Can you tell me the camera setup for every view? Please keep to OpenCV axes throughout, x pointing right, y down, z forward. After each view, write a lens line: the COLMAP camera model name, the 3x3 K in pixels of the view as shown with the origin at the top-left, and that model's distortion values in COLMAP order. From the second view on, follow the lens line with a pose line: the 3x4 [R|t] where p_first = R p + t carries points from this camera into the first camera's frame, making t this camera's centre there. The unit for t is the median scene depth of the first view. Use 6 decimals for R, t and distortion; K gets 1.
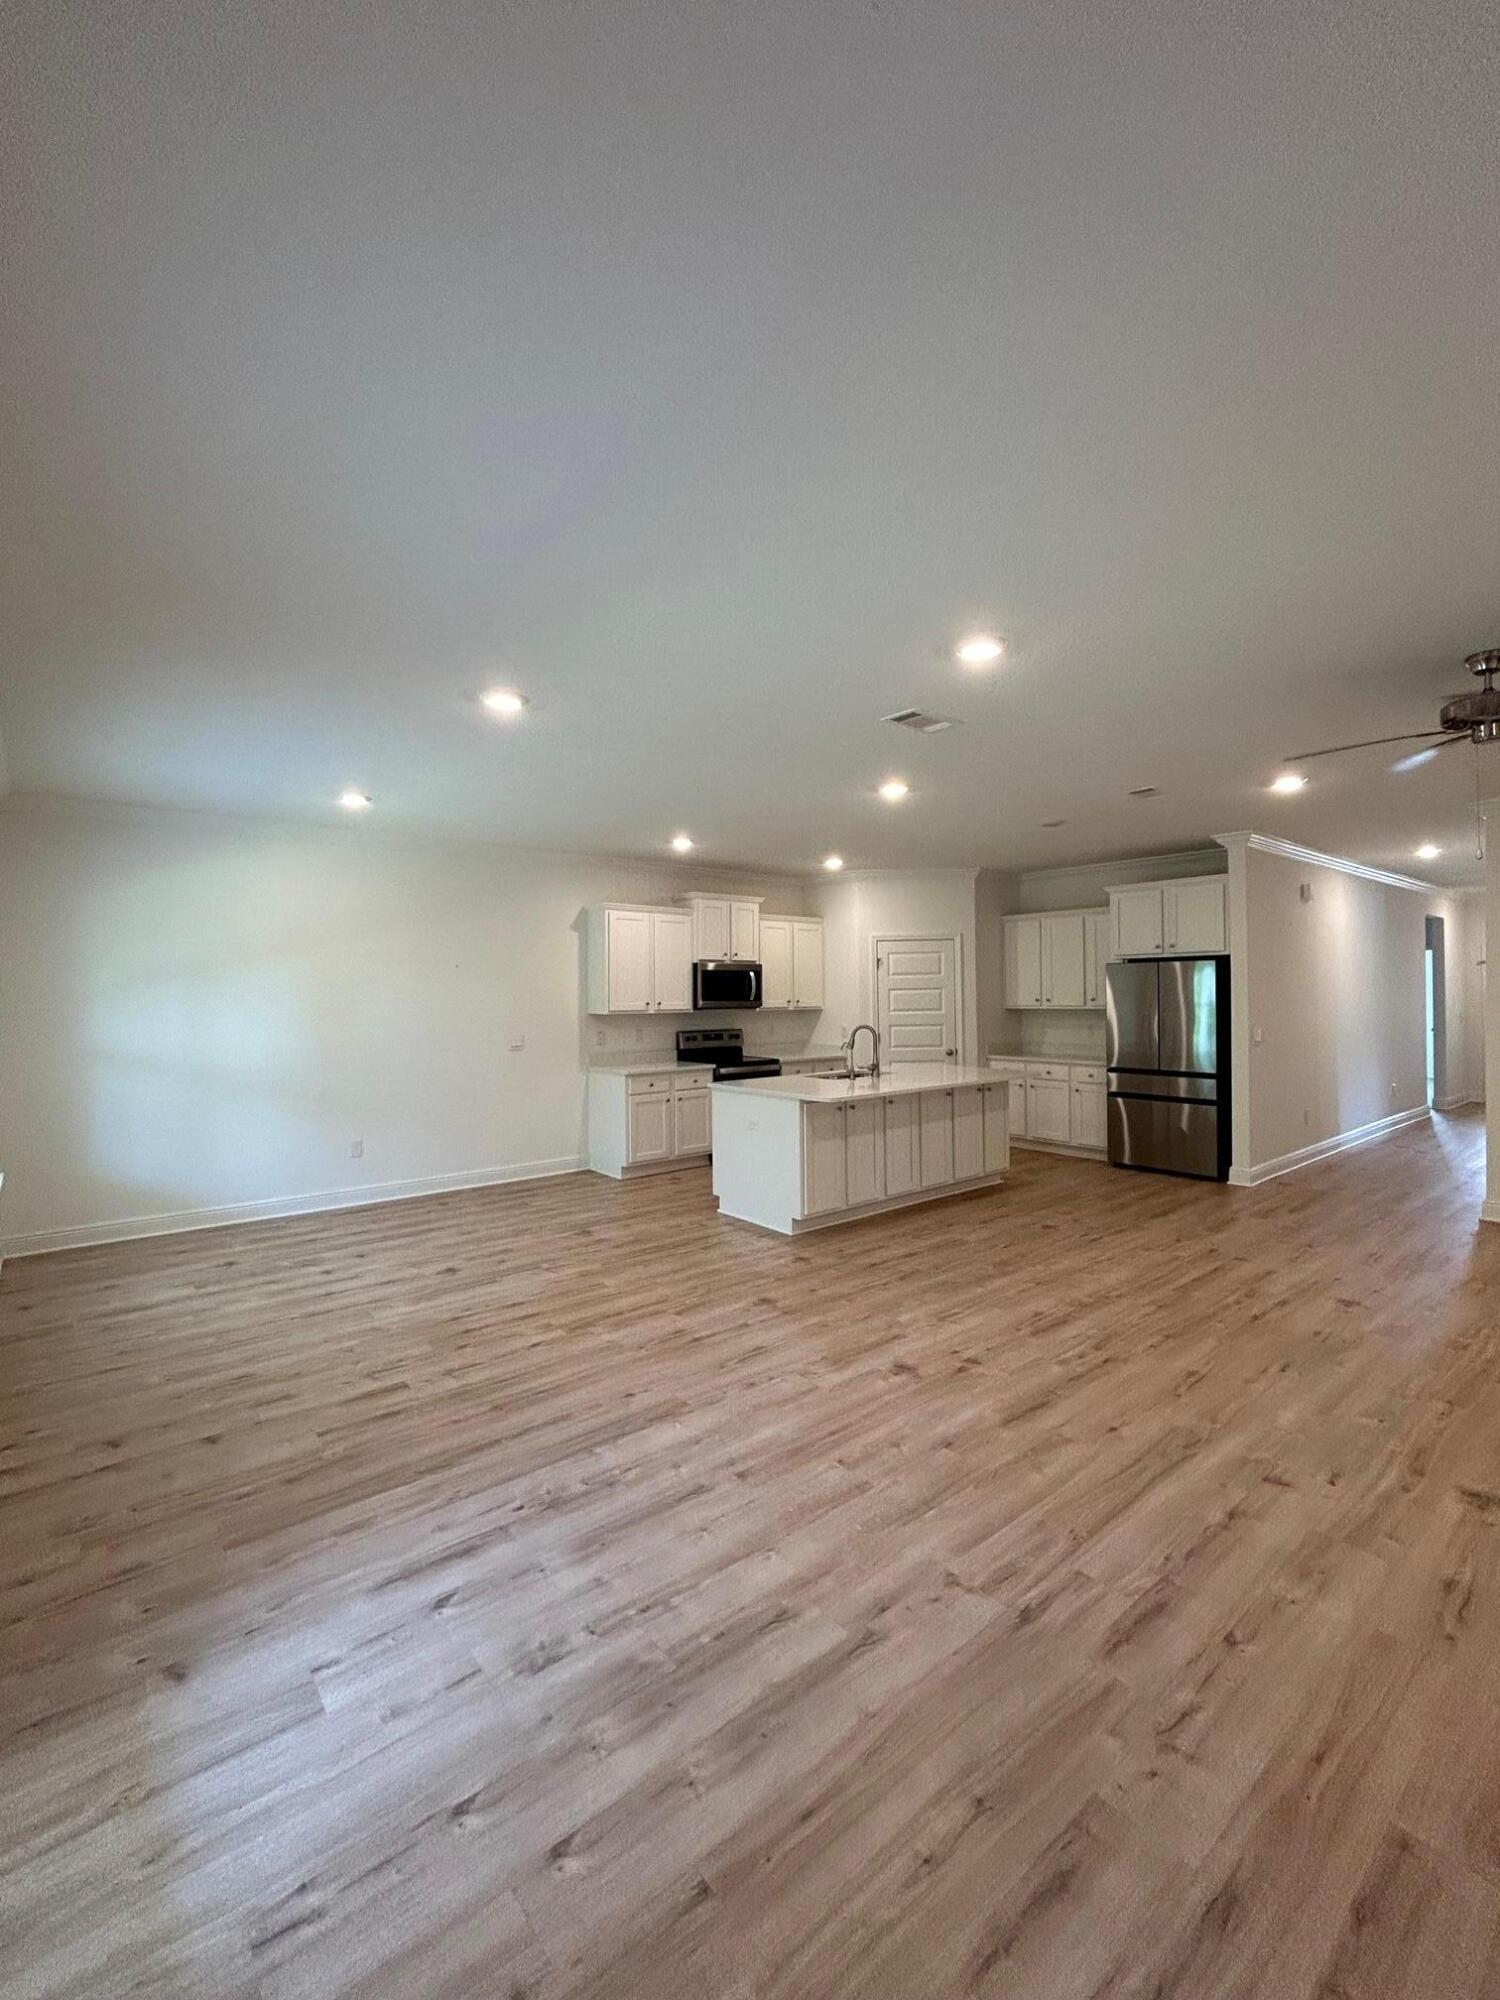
lens RADIAL K [[845.2, 0, 754.6], [0, 845.2, 991.6], [0, 0, 1]] dist [-0.001507, 0.001210]
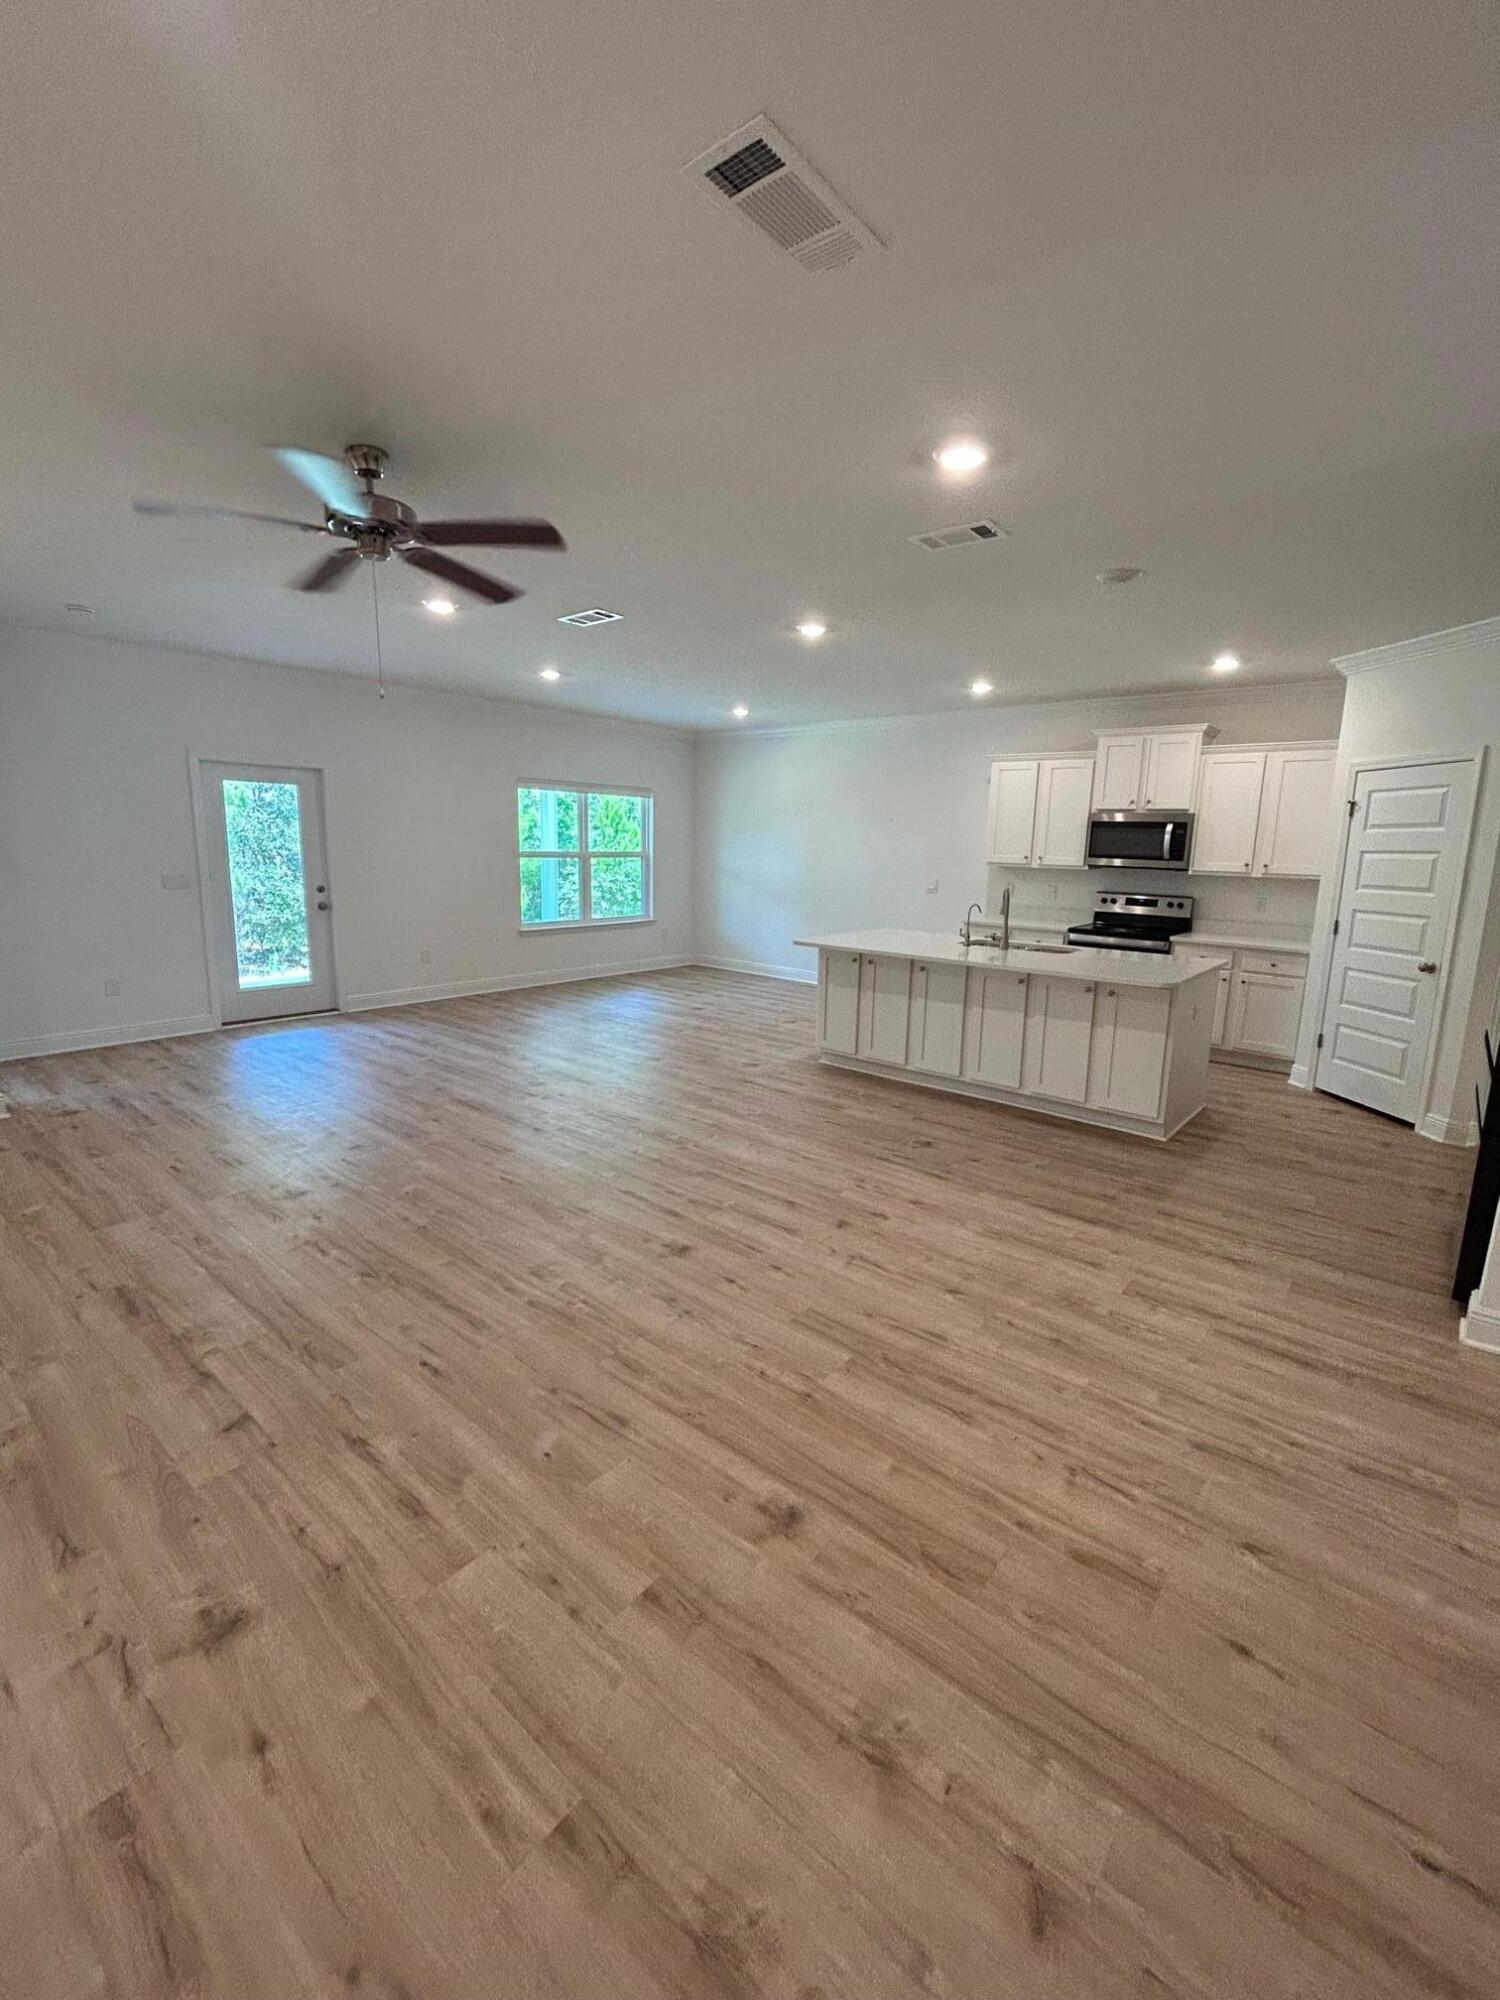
lens RADIAL K [[845.2, 0, 754.6], [0, 845.2, 991.6], [0, 0, 1]] dist [-0.001507, 0.001210]
pose [[0.181057, 0.187506, -0.965433, 1.352824], [-0.022872, 0.982194, 0.186472, -0.013545], [0.983207, -0.011681, 0.182122, 0.879822]]
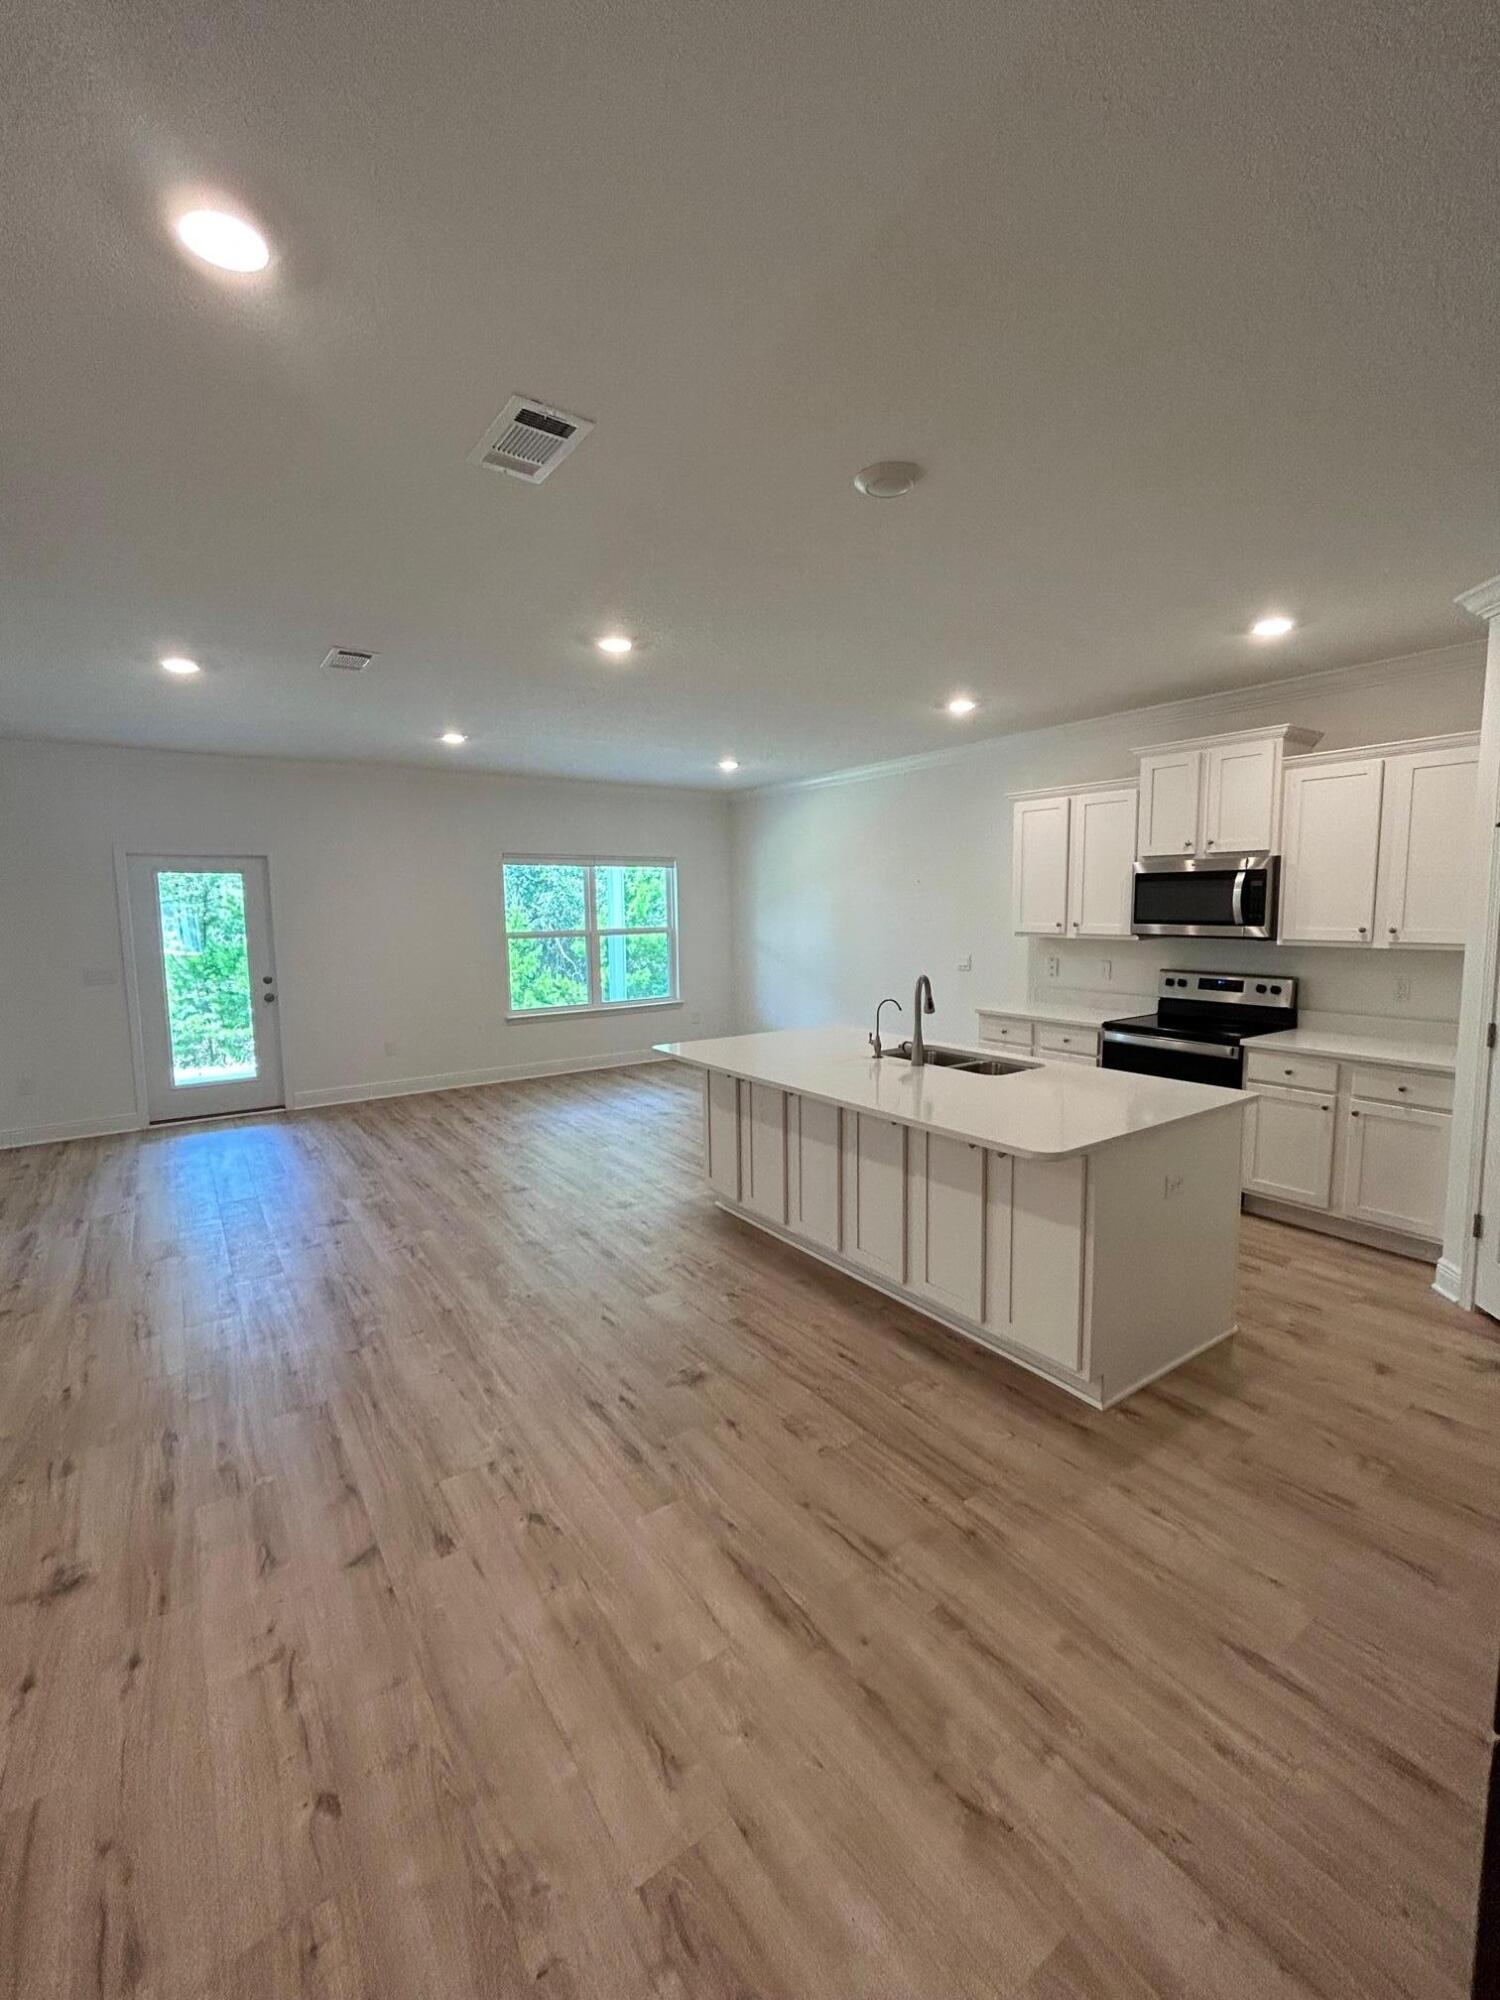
lens RADIAL K [[845.2, 0, 754.6], [0, 845.2, 991.6], [0, 0, 1]] dist [-0.001507, 0.001210]
pose [[-0.080149, 0.114134, -0.990227, 1.062972], [0.016117, 0.993441, 0.113200, -0.025378], [0.996653, -0.006887, -0.081462, 1.371568]]
